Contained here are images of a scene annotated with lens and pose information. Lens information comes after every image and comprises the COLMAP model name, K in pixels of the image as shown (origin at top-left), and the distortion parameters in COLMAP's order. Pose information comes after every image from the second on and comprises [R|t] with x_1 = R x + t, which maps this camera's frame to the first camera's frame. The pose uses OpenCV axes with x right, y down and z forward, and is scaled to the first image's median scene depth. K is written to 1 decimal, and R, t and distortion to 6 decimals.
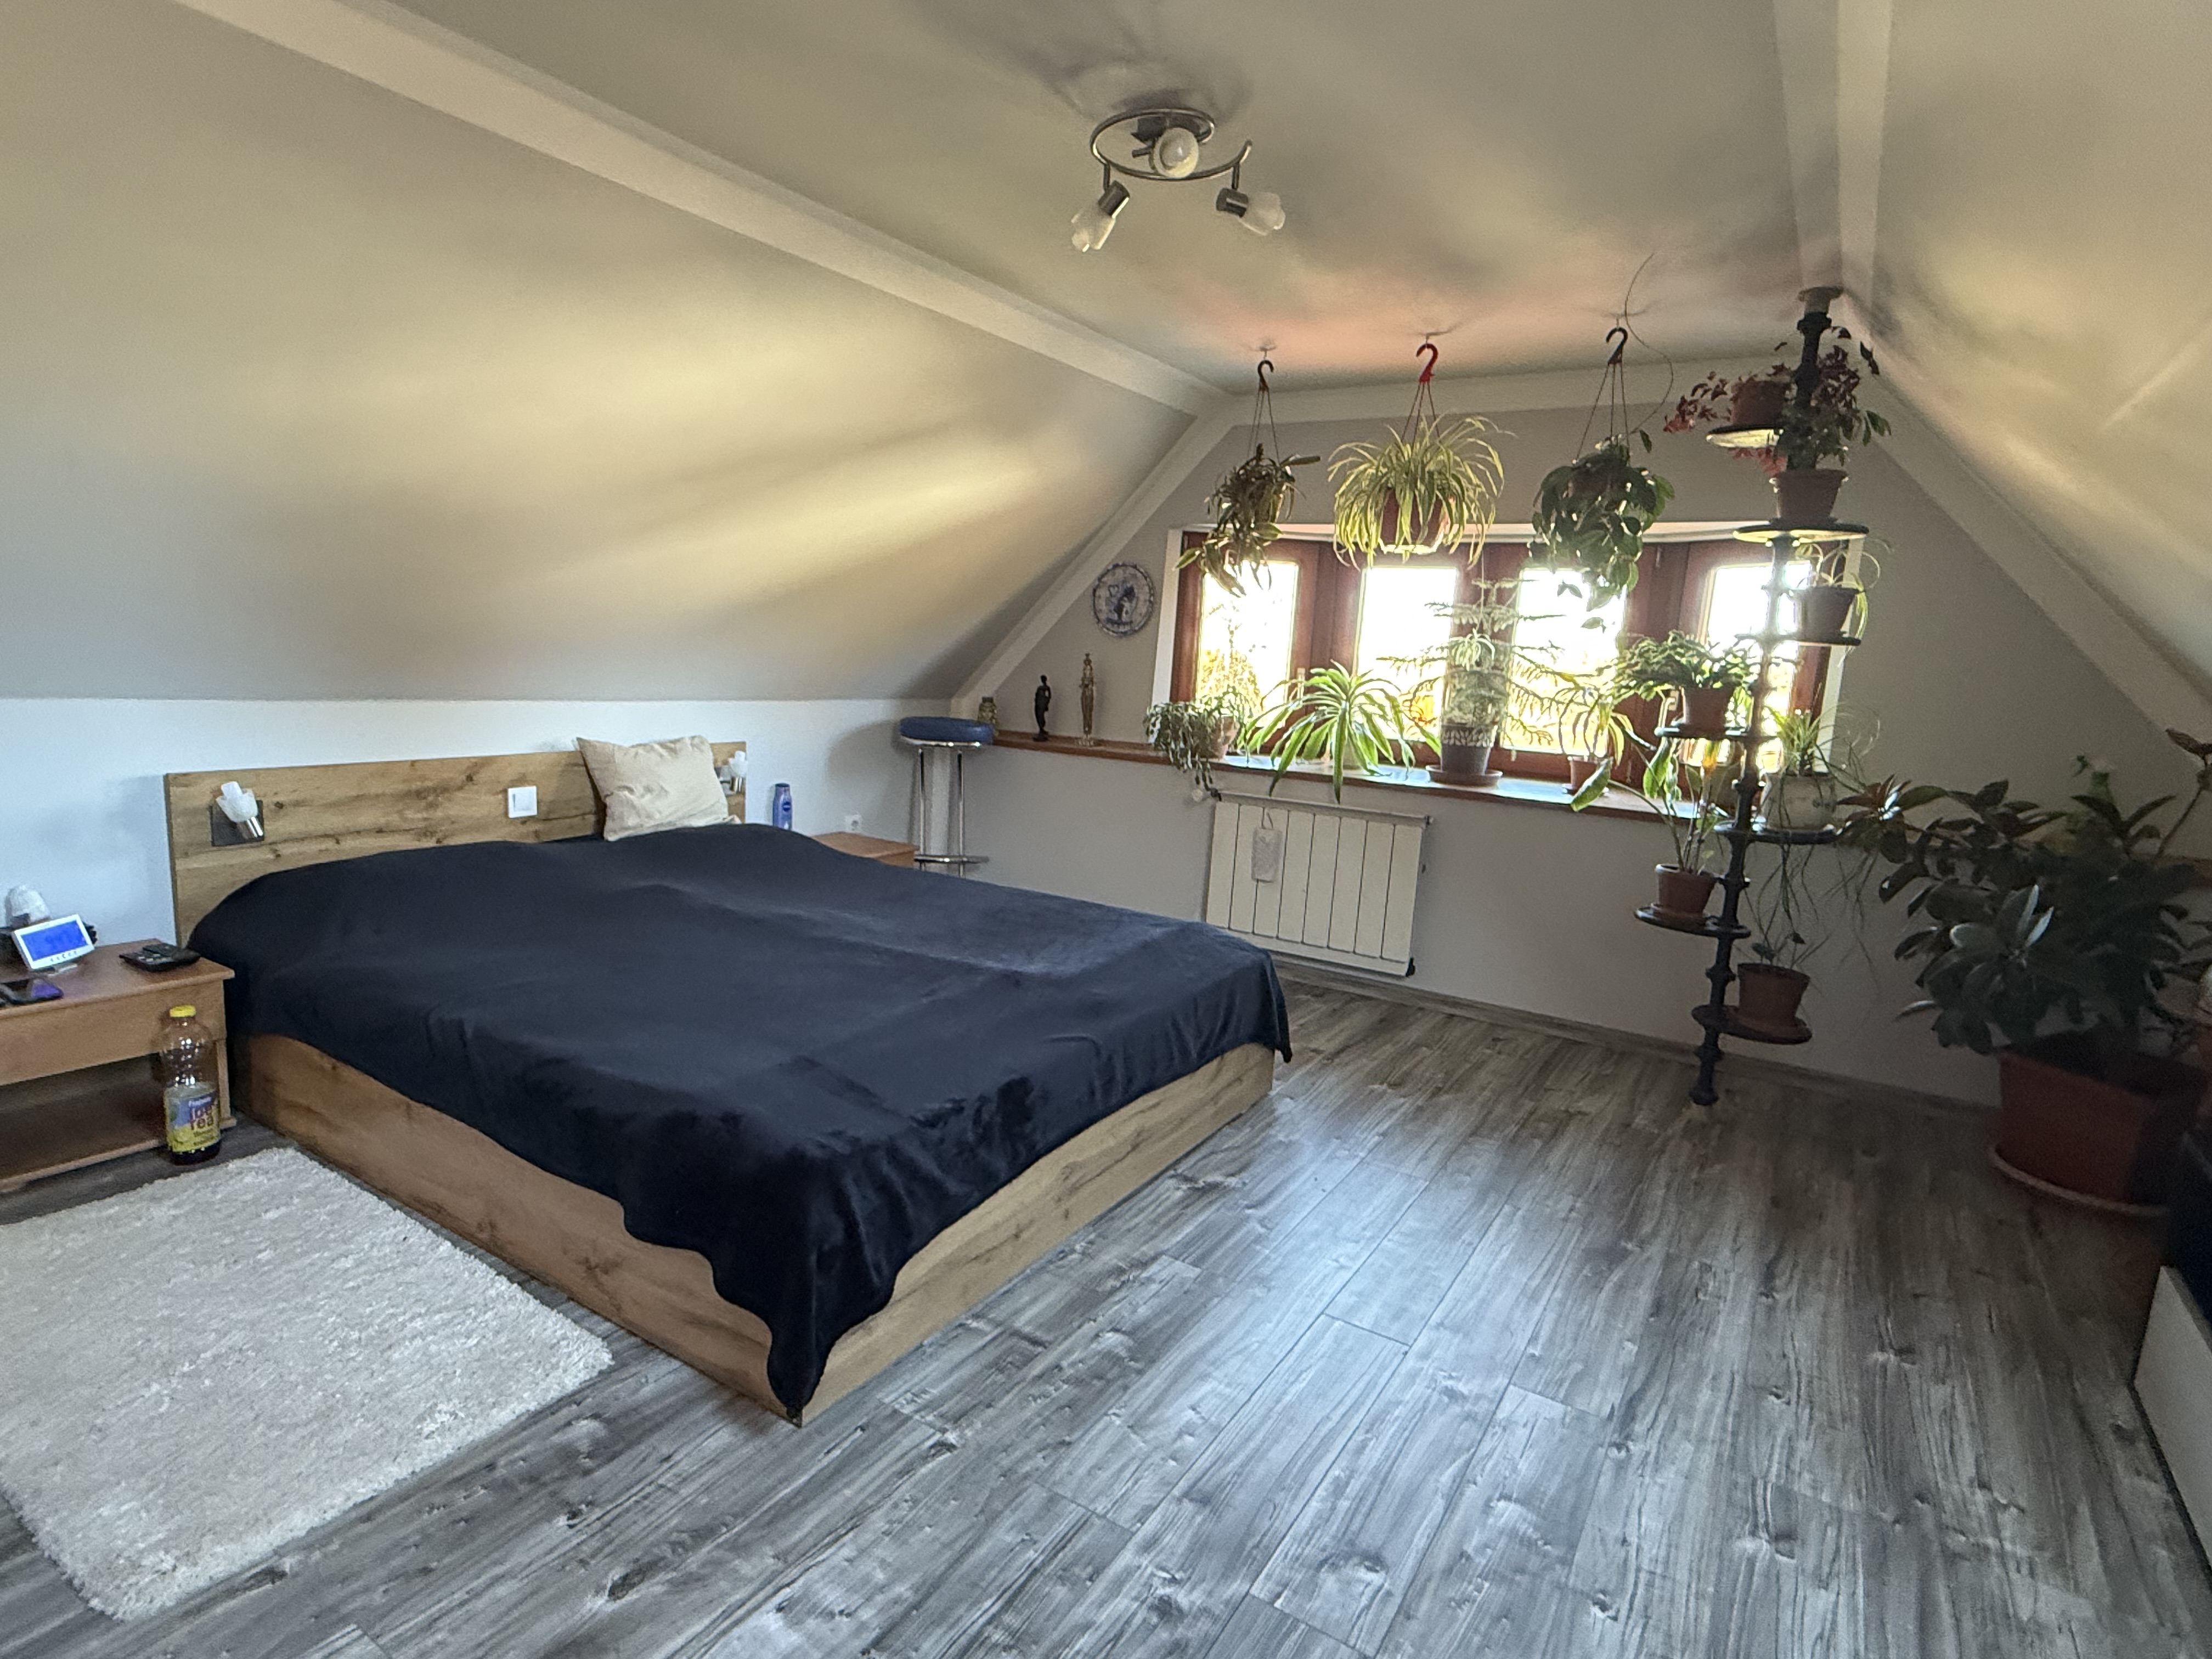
lens RADIAL K [[1159.3, 0, 1105.1], [0, 1159.3, 835.1], [0, 0, 1]] dist [-0.000611, -0.001242]
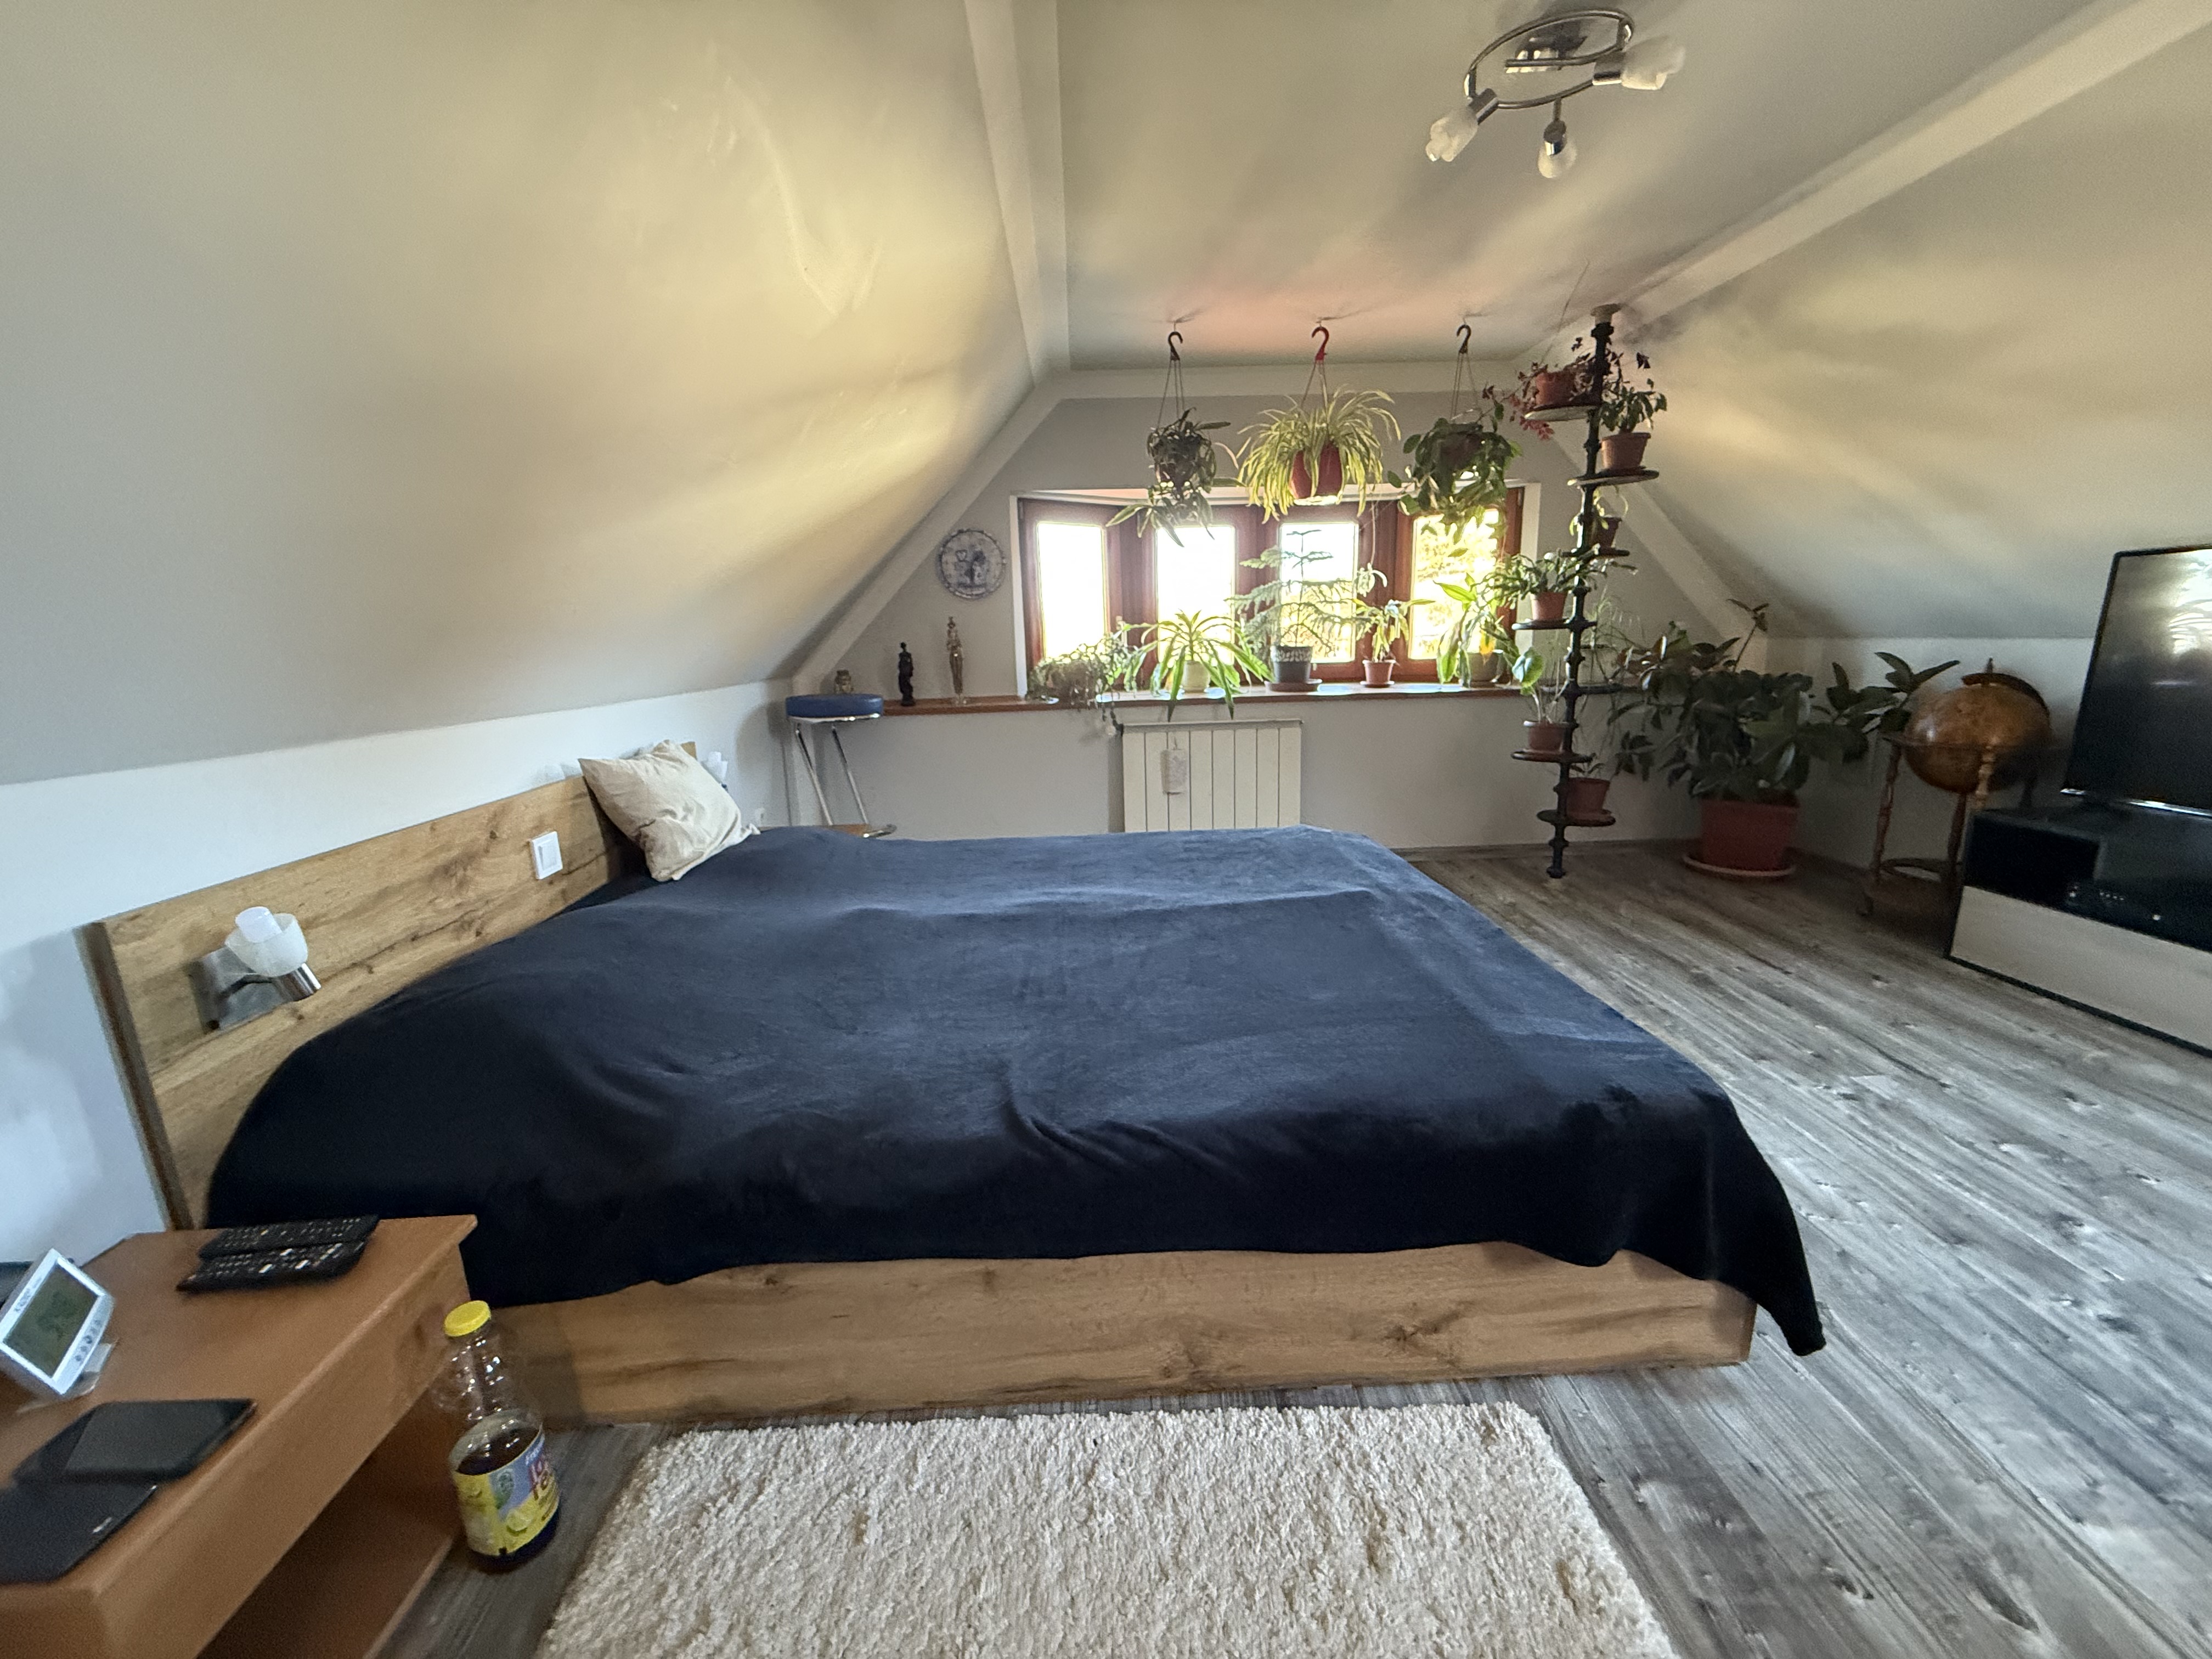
lens RADIAL K [[882.5, 0, 1110.1], [0, 882.5, 827.3], [0, 0, 1]] dist [0.001314, -0.000589]
pose [[0.820016, -0.200755, 0.535976, -0.541841], [0.164713, 0.979623, 0.114924, -0.055041], [-0.548127, -0.005957, 0.836374, 0.363602]]
